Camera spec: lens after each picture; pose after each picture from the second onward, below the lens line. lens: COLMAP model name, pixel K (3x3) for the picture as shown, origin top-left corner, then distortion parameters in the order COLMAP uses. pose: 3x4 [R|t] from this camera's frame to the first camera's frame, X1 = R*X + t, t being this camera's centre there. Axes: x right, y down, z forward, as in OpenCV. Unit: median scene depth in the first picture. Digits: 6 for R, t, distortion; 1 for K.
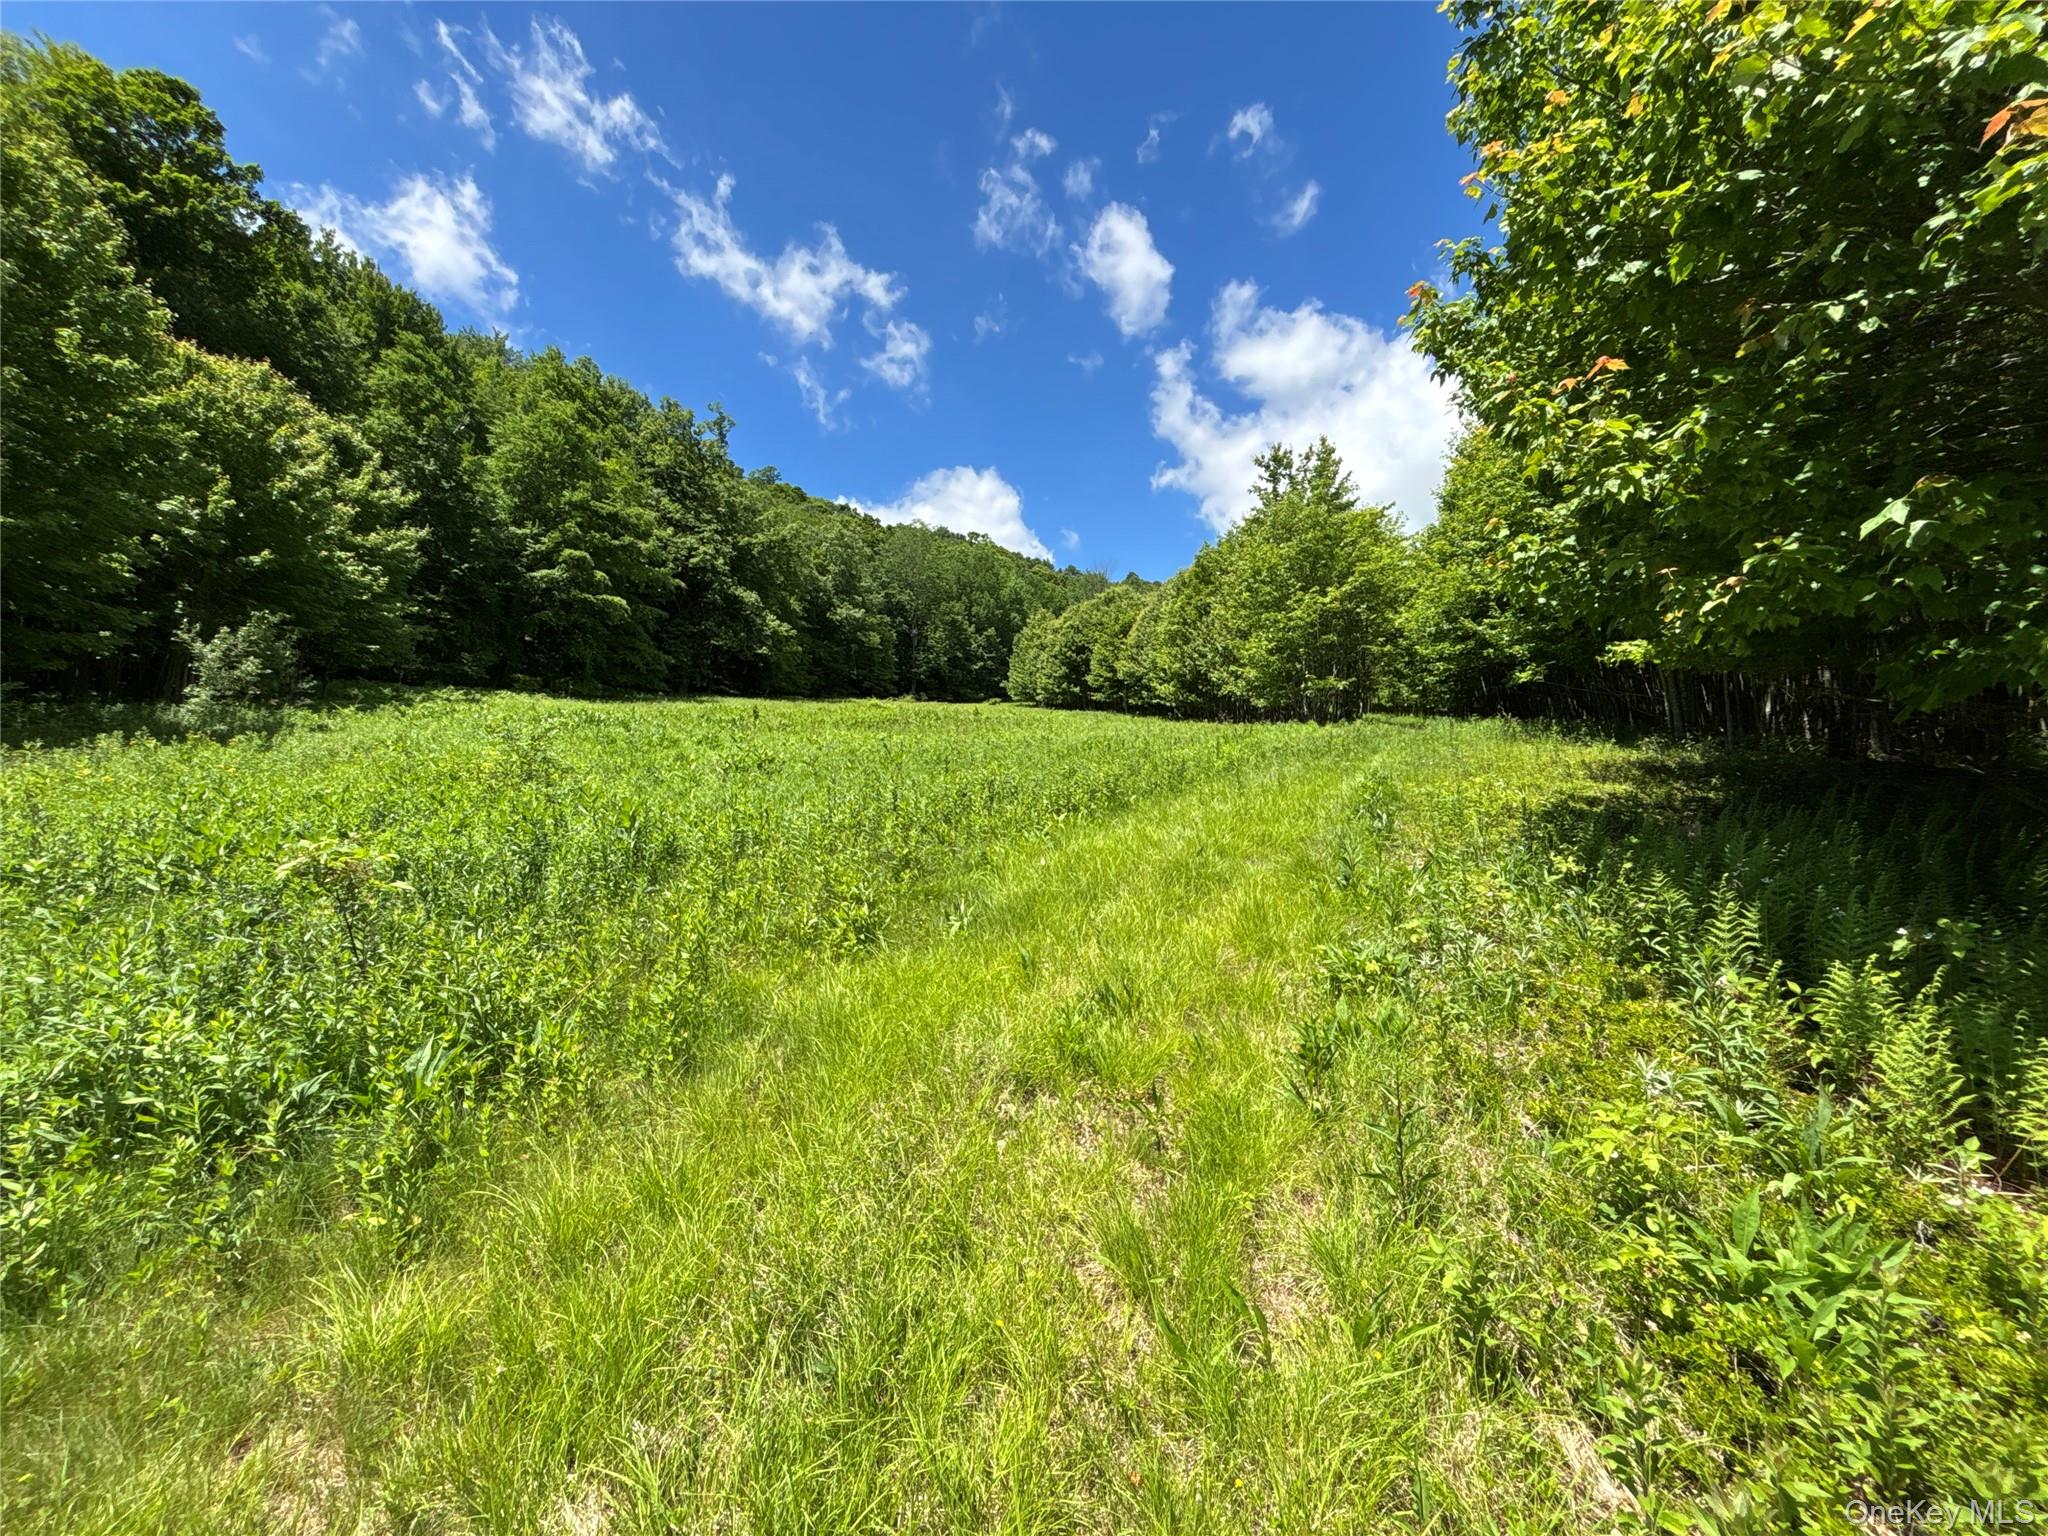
lens RADIAL K [[816.9, 0, 1027.6], [0, 816.9, 784.5], [0, 0, 1]] dist [0.003202, 0.000075]
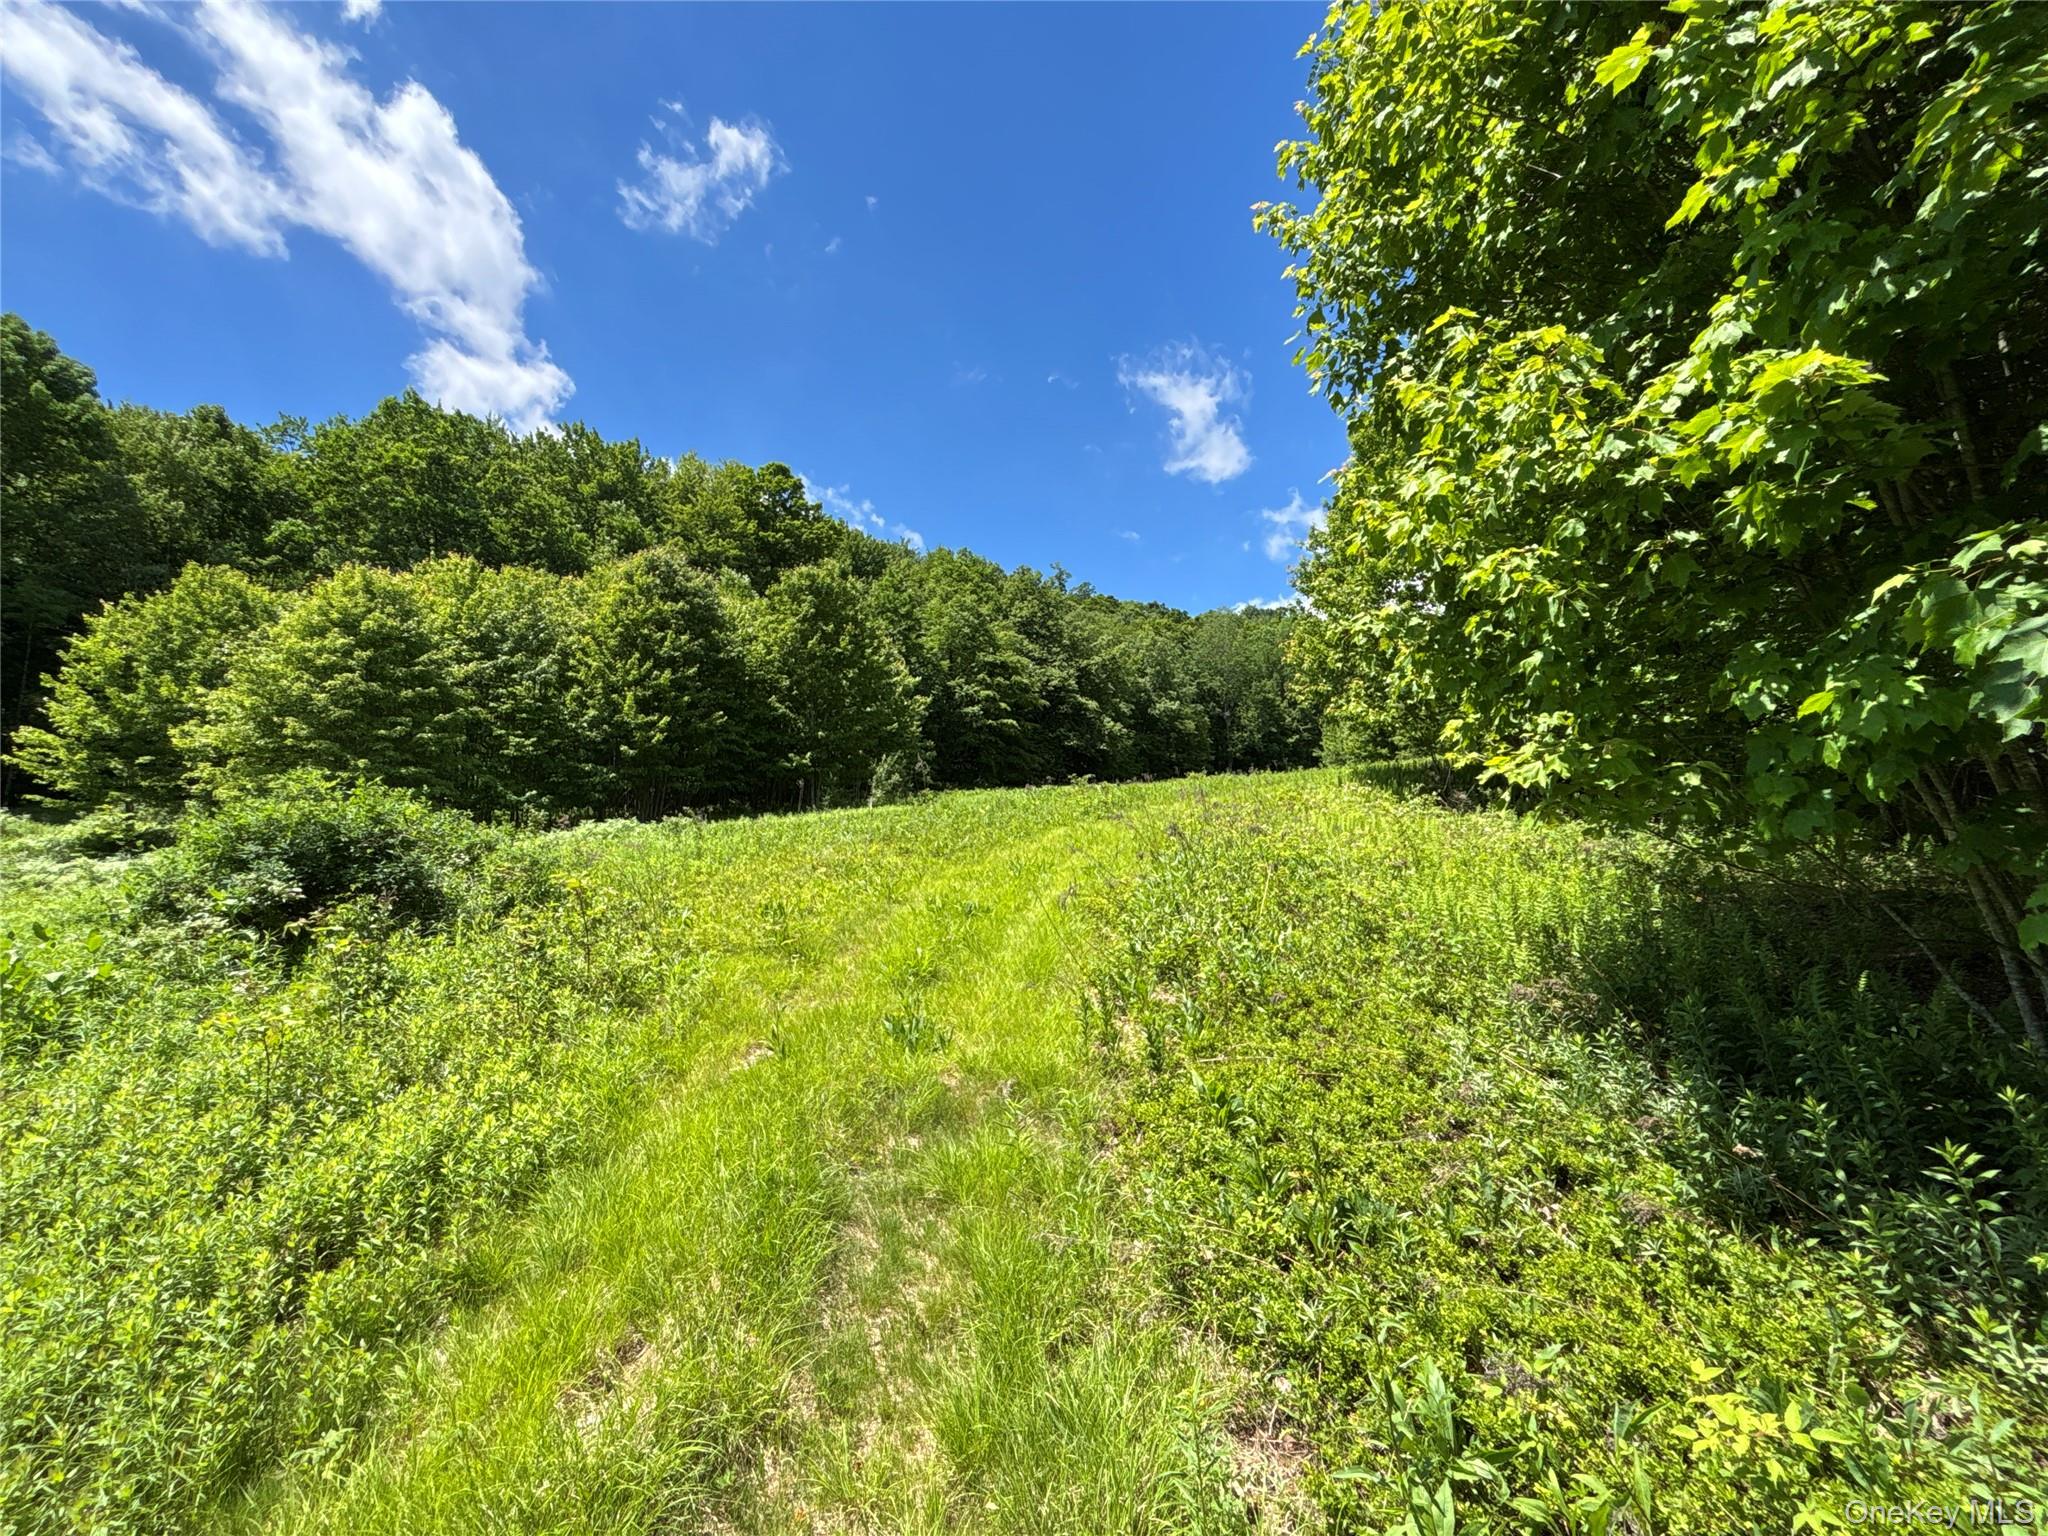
lens RADIAL K [[816.9, 0, 1015.7], [0, 816.9, 780.2], [0, 0, 1]] dist [0.003202, 0.000075]
pose [[0.917537, -0.087188, -0.387975, 0.038112], [0.044390, 0.992026, -0.117953, 0.032134], [0.395166, 0.091004, 0.914091, -0.201647]]
